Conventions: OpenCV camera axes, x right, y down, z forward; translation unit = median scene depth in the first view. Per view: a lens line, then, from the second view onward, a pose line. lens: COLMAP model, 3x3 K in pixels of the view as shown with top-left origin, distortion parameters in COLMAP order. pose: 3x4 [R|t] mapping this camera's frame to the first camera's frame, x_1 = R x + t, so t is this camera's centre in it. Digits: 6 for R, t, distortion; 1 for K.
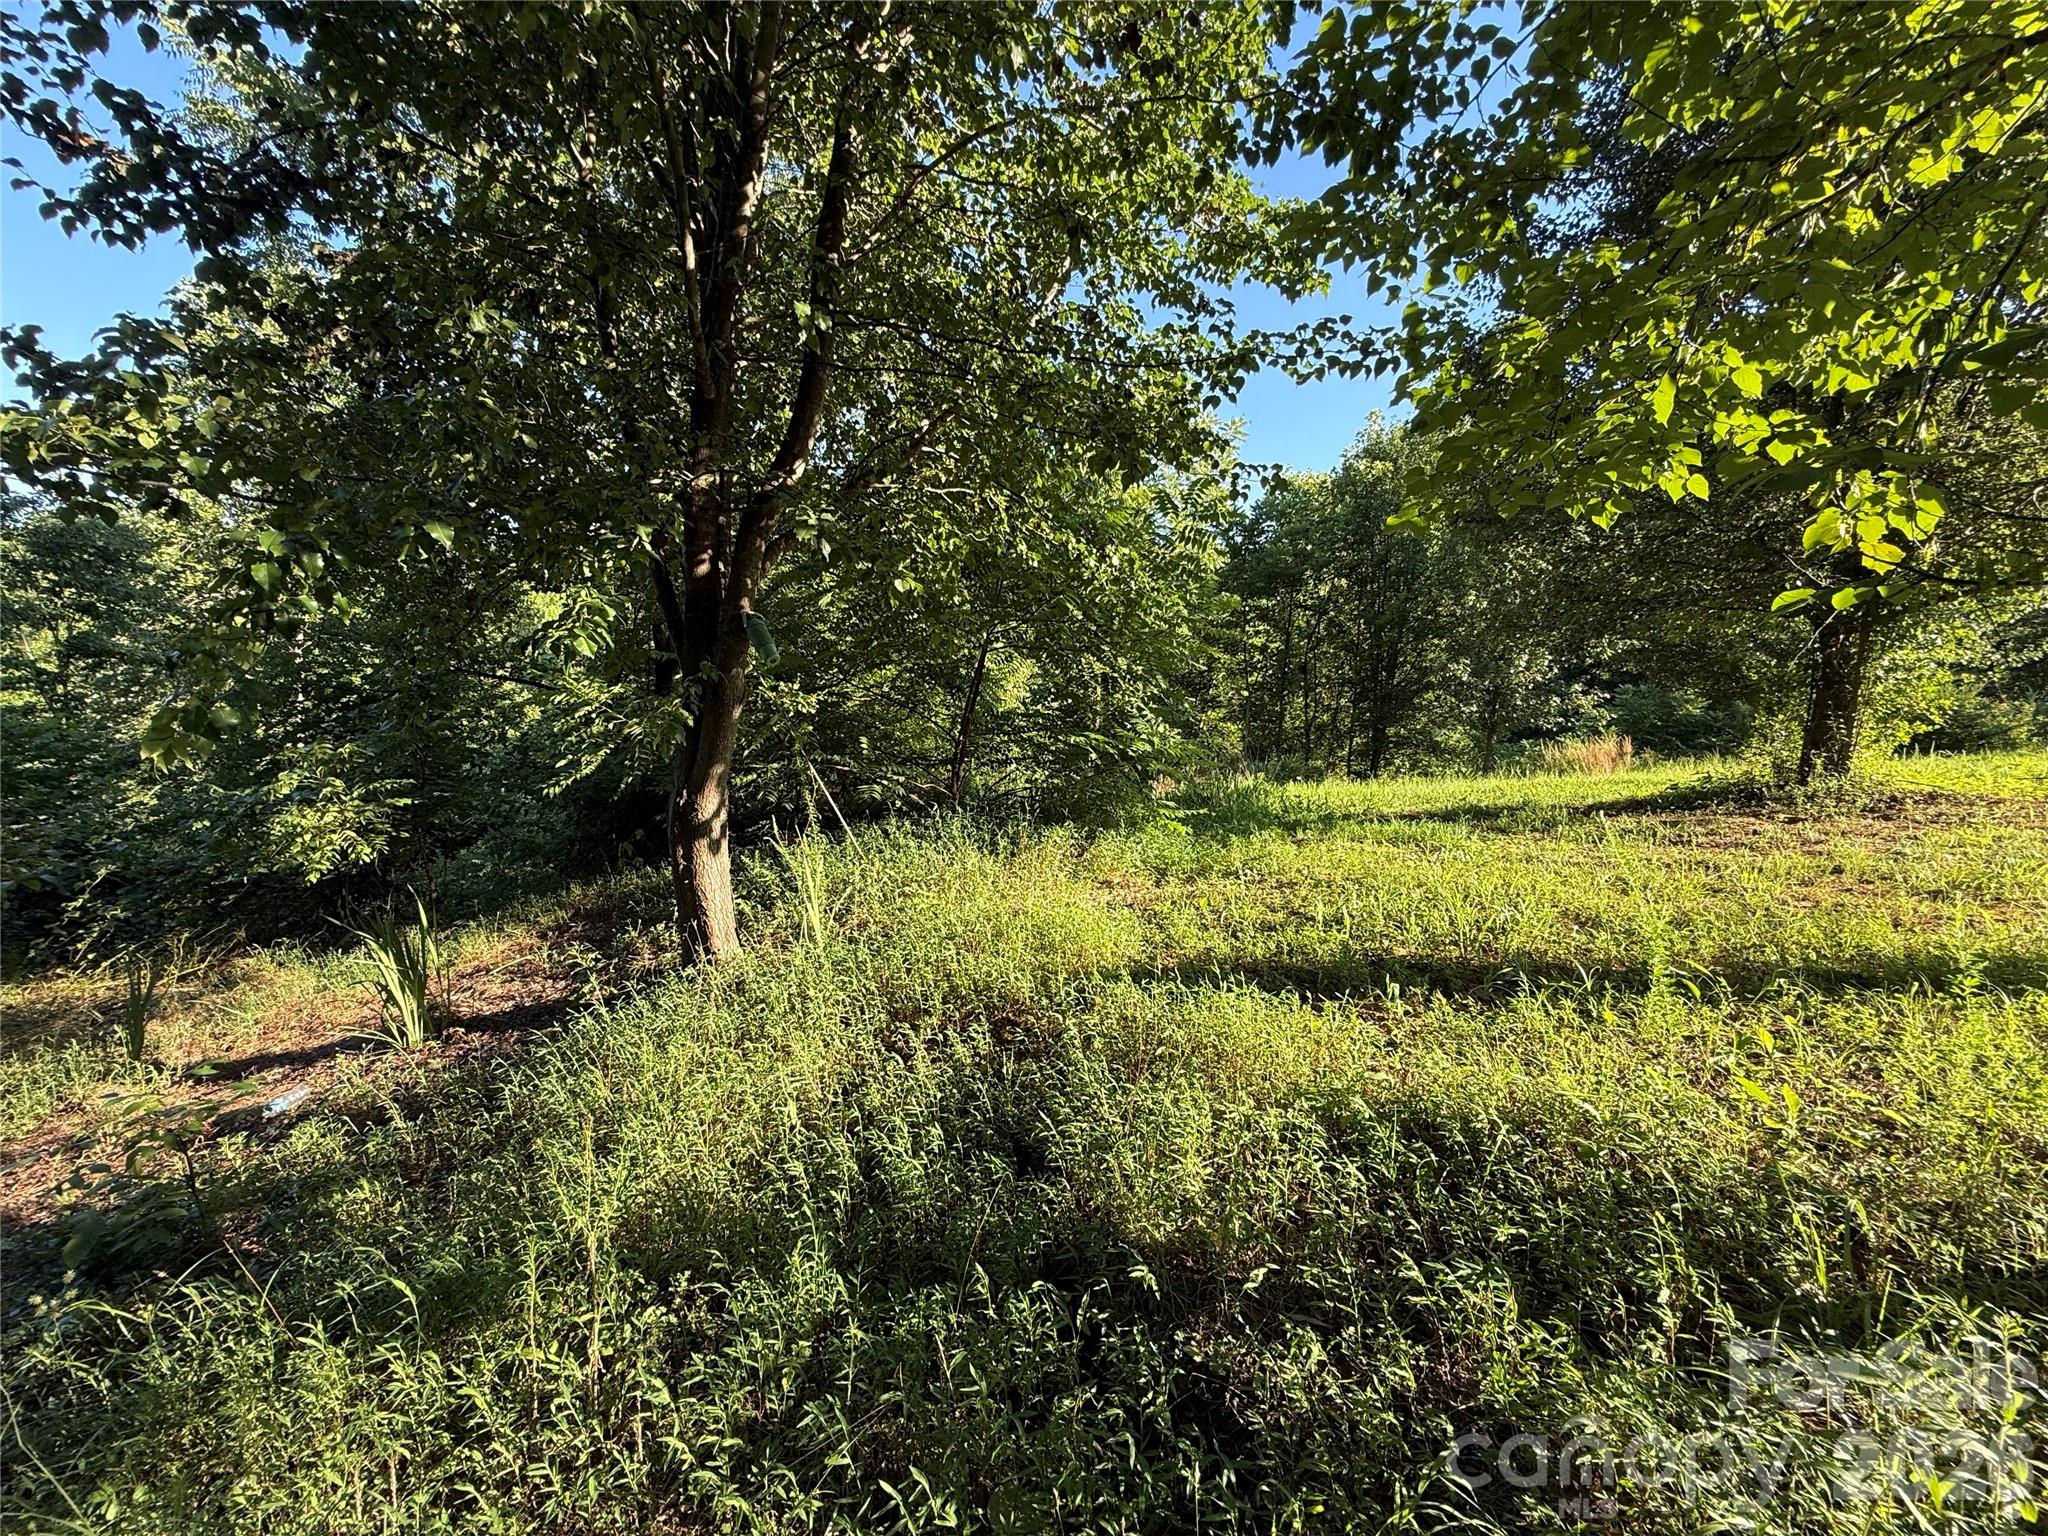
lens RADIAL K [[815.4, 0, 1017.1], [0, 815.4, 764.5], [0, 0, 1]] dist [-0.001231, 0.001036]
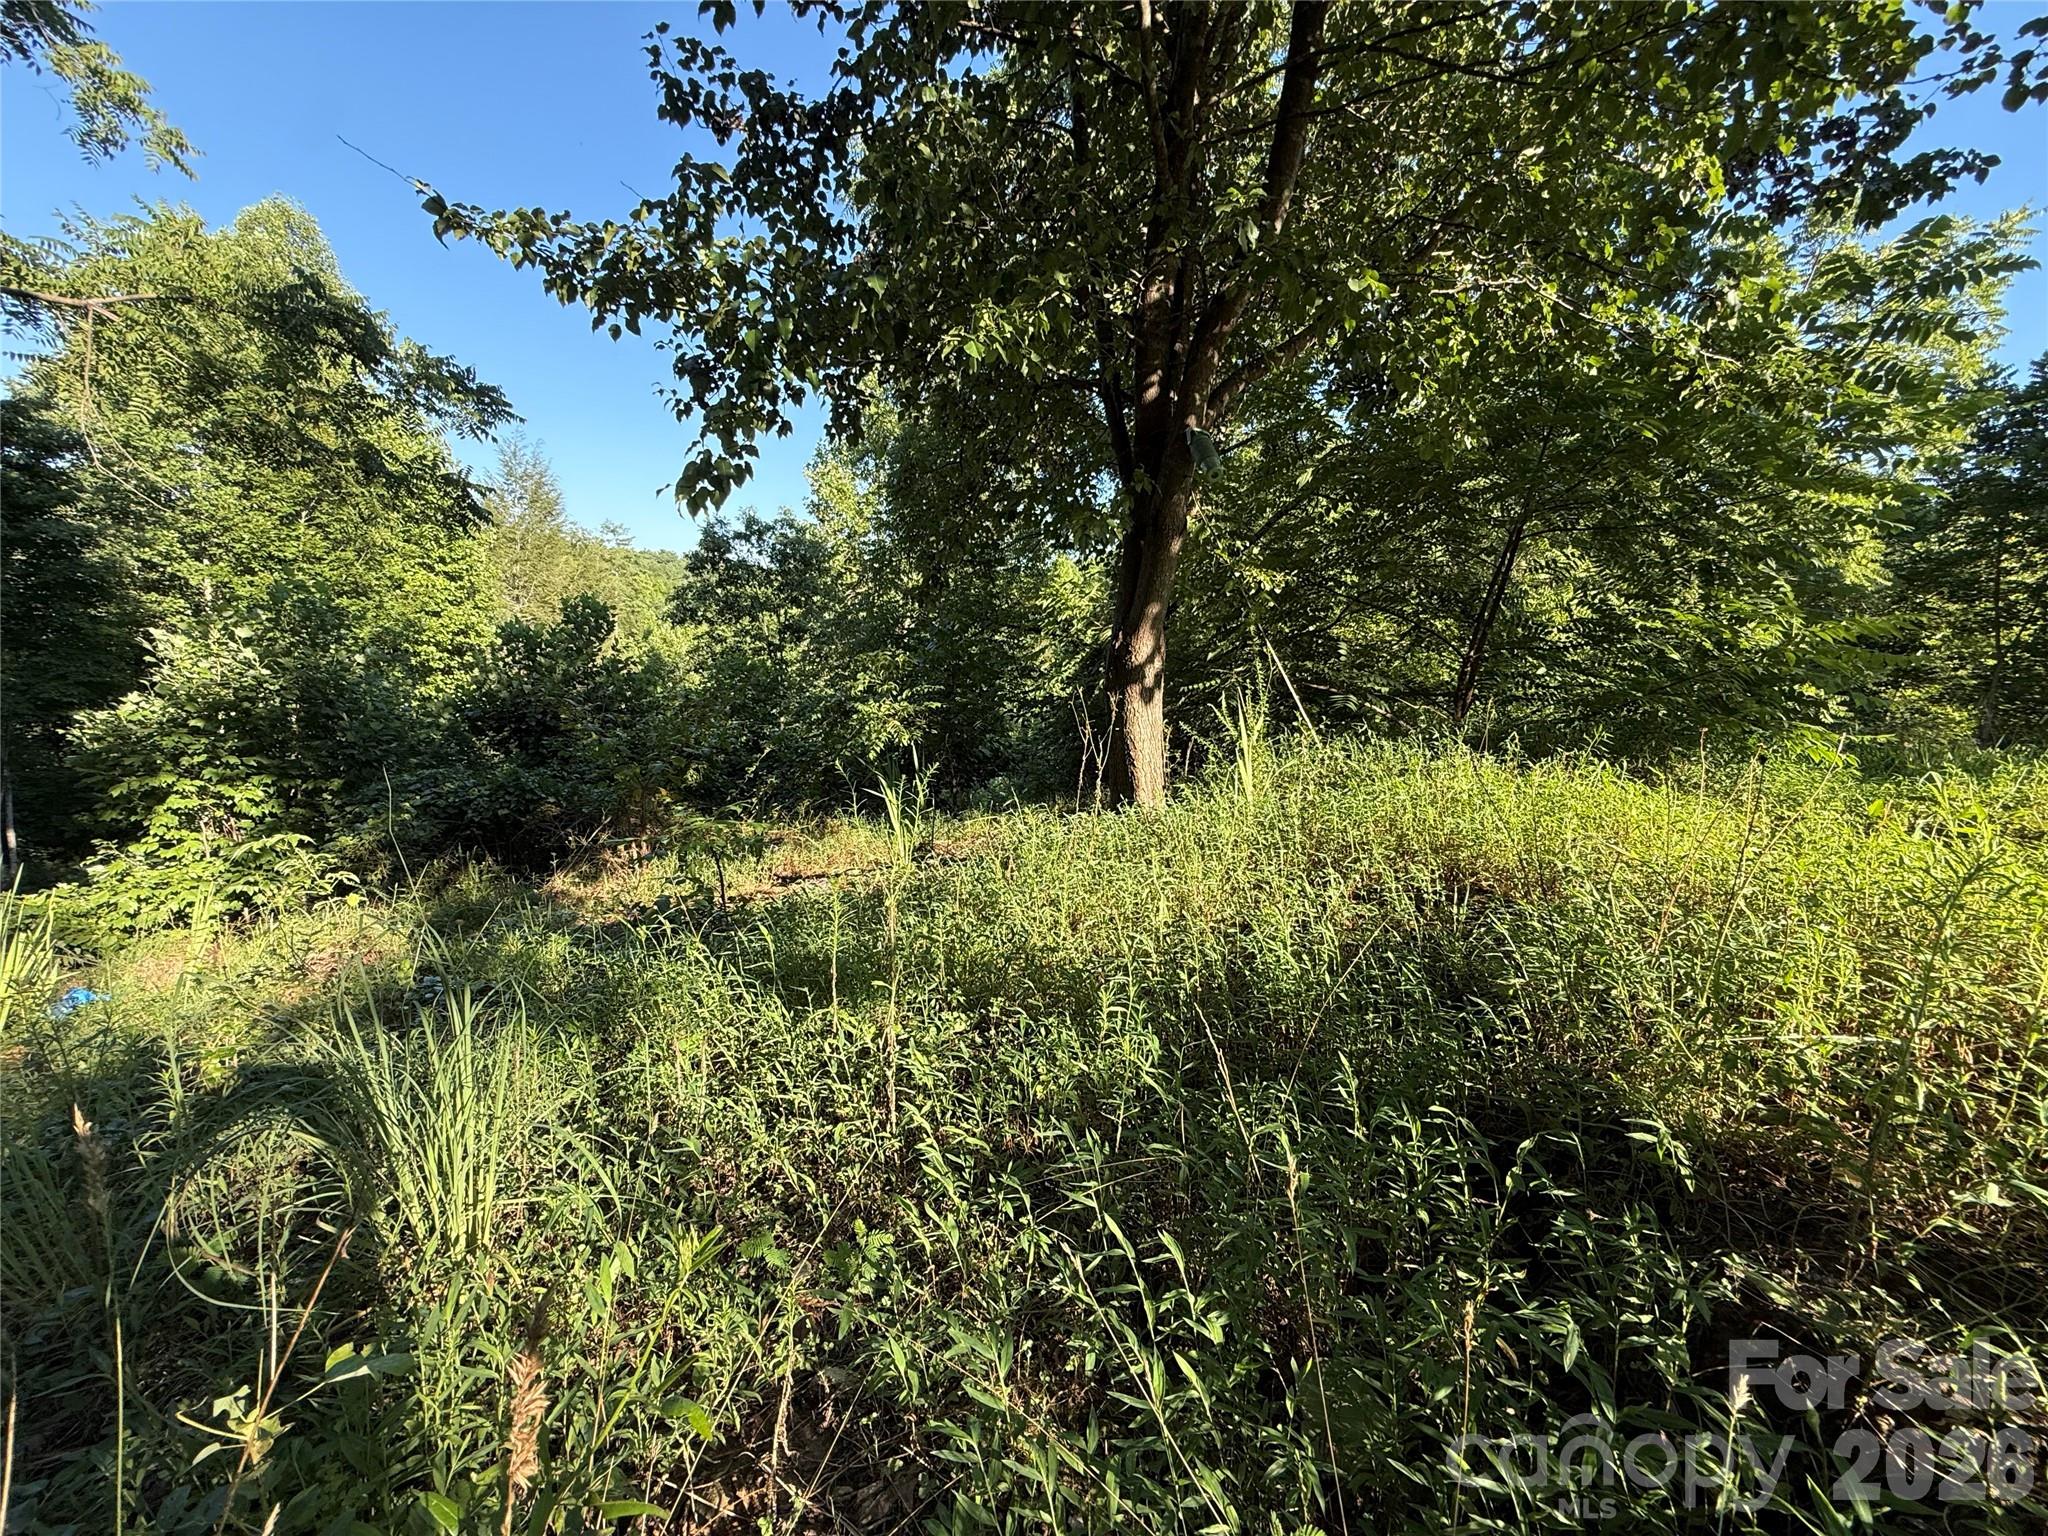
lens RADIAL K [[815.4, 0, 1017.1], [0, 815.4, 764.5], [0, 0, 1]] dist [-0.001231, 0.001036]
pose [[0.826620, 0.065036, -0.558990, 0.037851], [-0.059441, 0.997834, 0.028194, 0.163805], [0.559612, 0.009921, 0.828695, 0.134634]]
